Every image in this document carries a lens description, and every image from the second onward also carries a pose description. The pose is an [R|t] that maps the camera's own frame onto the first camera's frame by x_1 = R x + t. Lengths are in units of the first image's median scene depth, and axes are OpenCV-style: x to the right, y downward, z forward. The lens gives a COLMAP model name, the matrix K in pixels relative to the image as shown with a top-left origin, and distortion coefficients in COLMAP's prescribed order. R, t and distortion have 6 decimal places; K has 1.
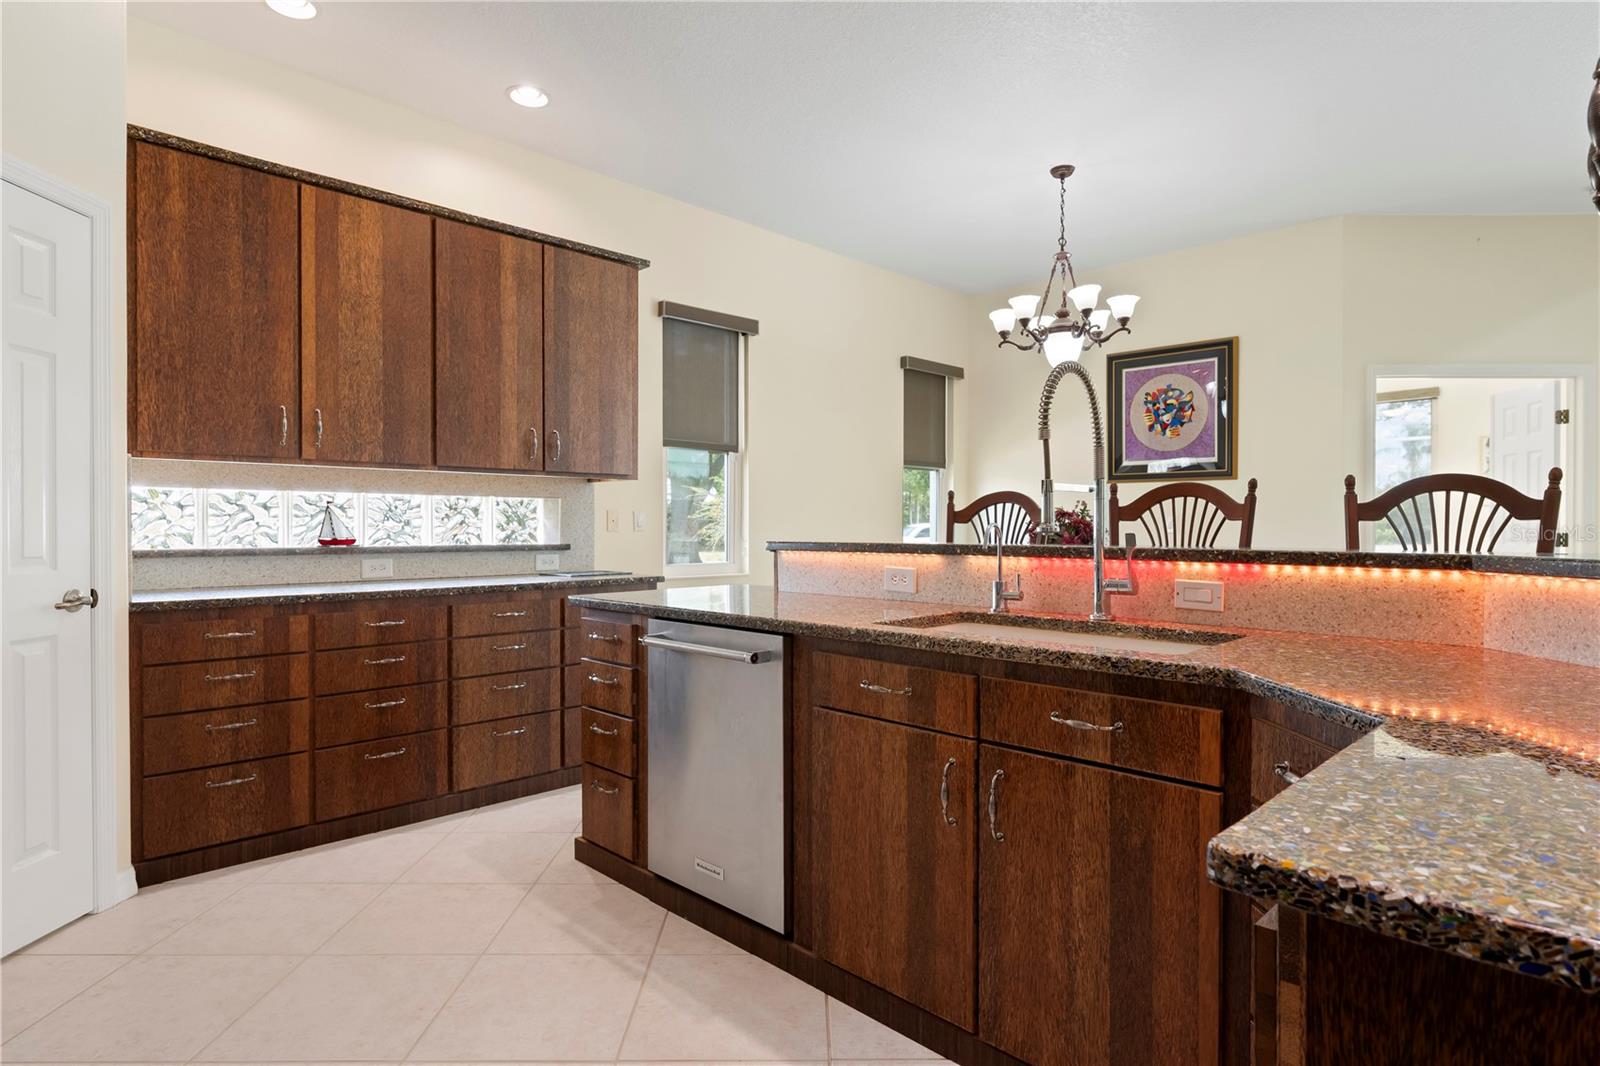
lens RADIAL K [[855.9, 0, 802.8], [0, 855.9, 532.2], [0, 0, 1]] dist [-0.000595, -0.000103]
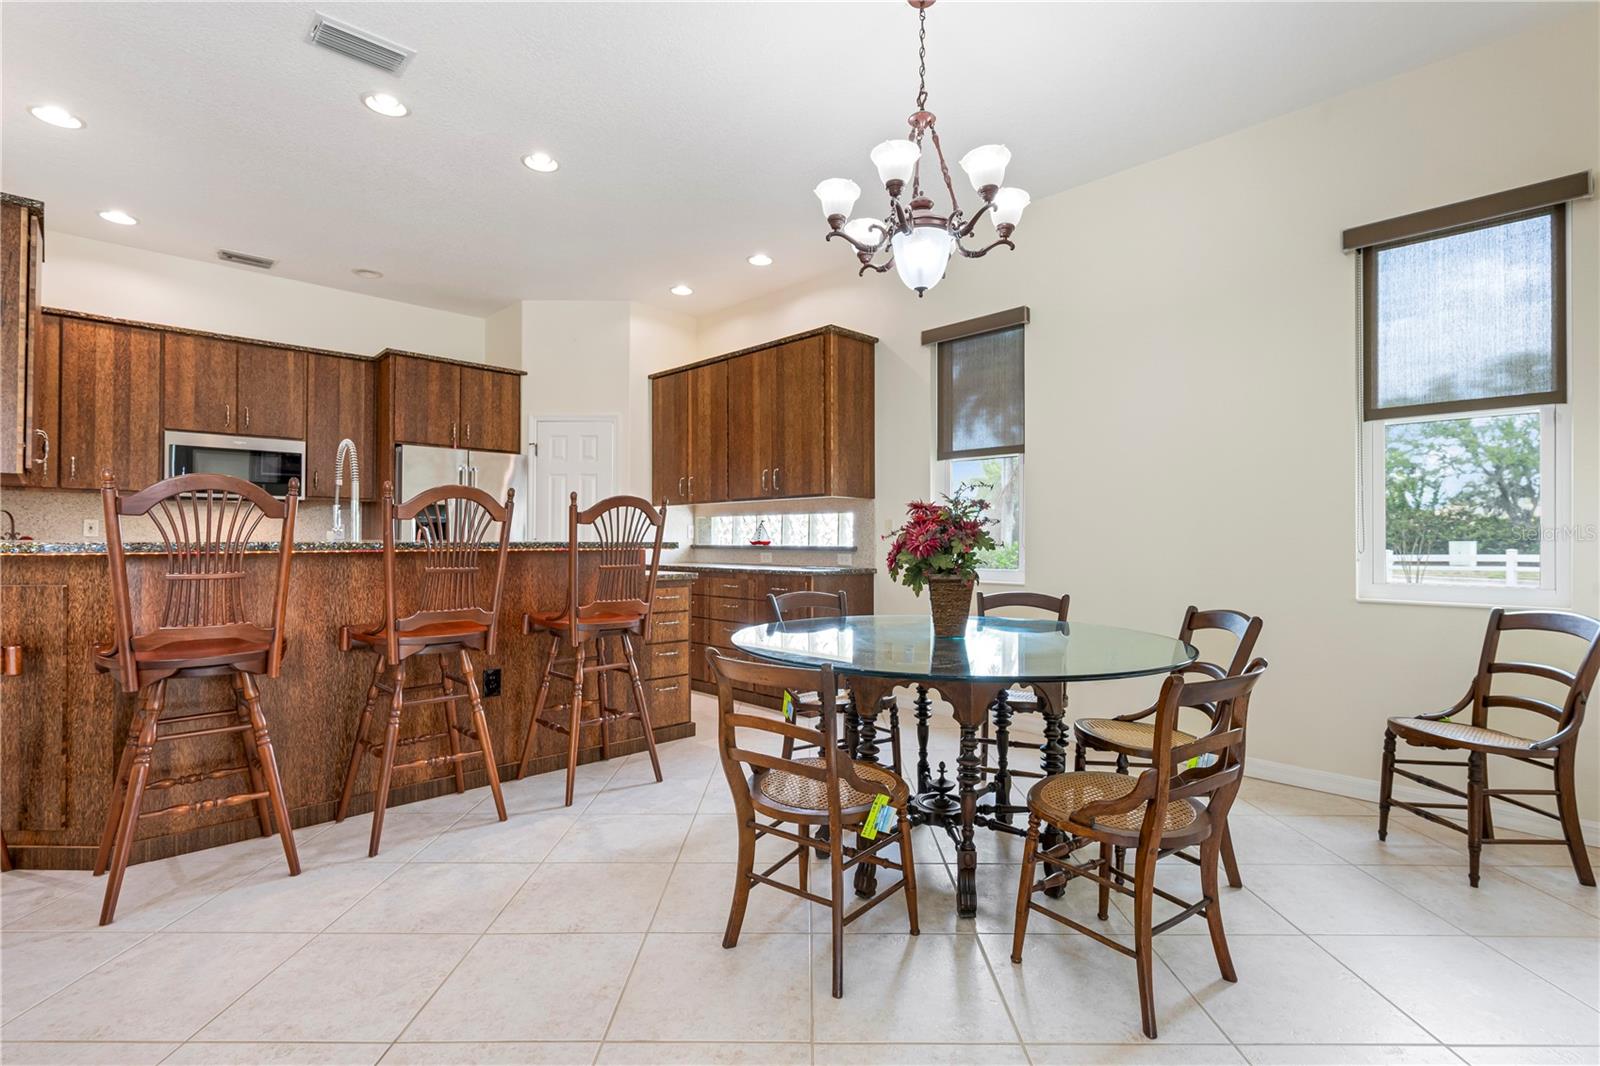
lens RADIAL K [[744.7, 0, 797.7], [0, 744.7, 535.9], [0, 0, 1]] dist [-0.001797, -0.000357]
pose [[-0.005663, -0.009875, -0.999935, 1.247818], [-0.011653, 0.999884, -0.009809, 0.012388], [0.999916, 0.011596, -0.005777, 1.293791]]
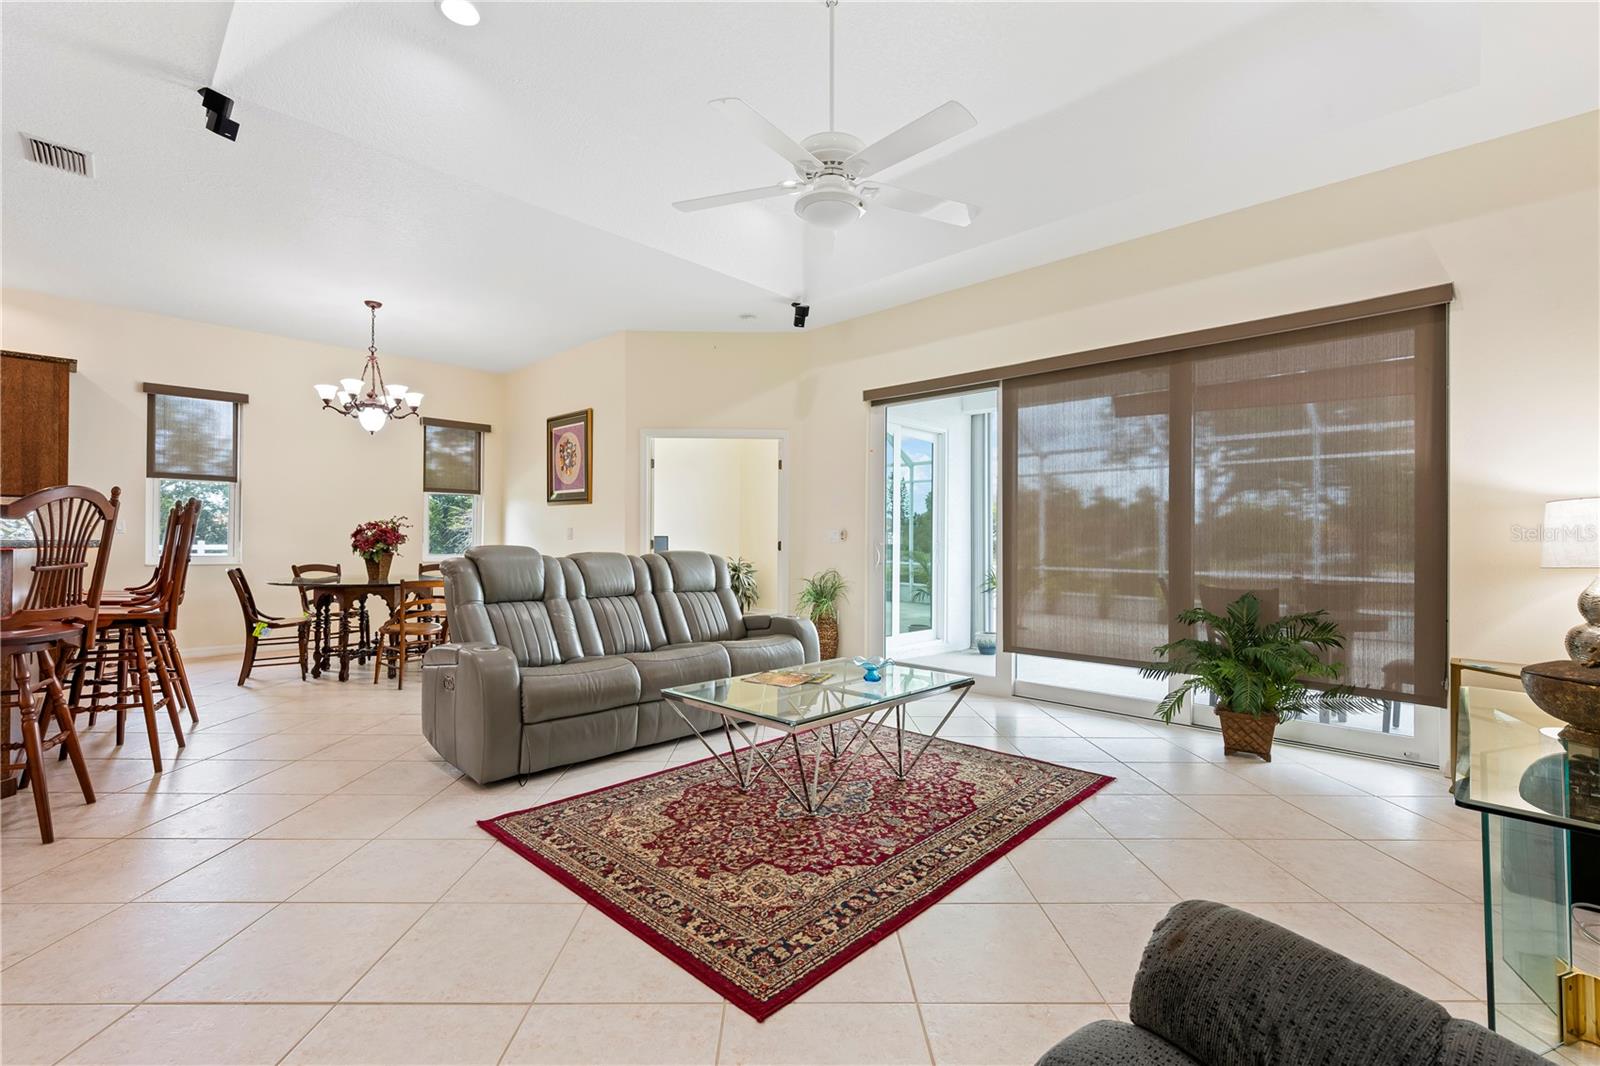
lens RADIAL K [[690.8, 0, 812.5], [0, 690.8, 538.1], [0, 0, 1]] dist [-0.001020, -0.000370]
pose [[0.999419, 0.004347, 0.033790, 1.511244], [-0.003940, 0.999919, -0.012105, 0.023543], [-0.033840, 0.011965, 0.999356, -0.397175]]
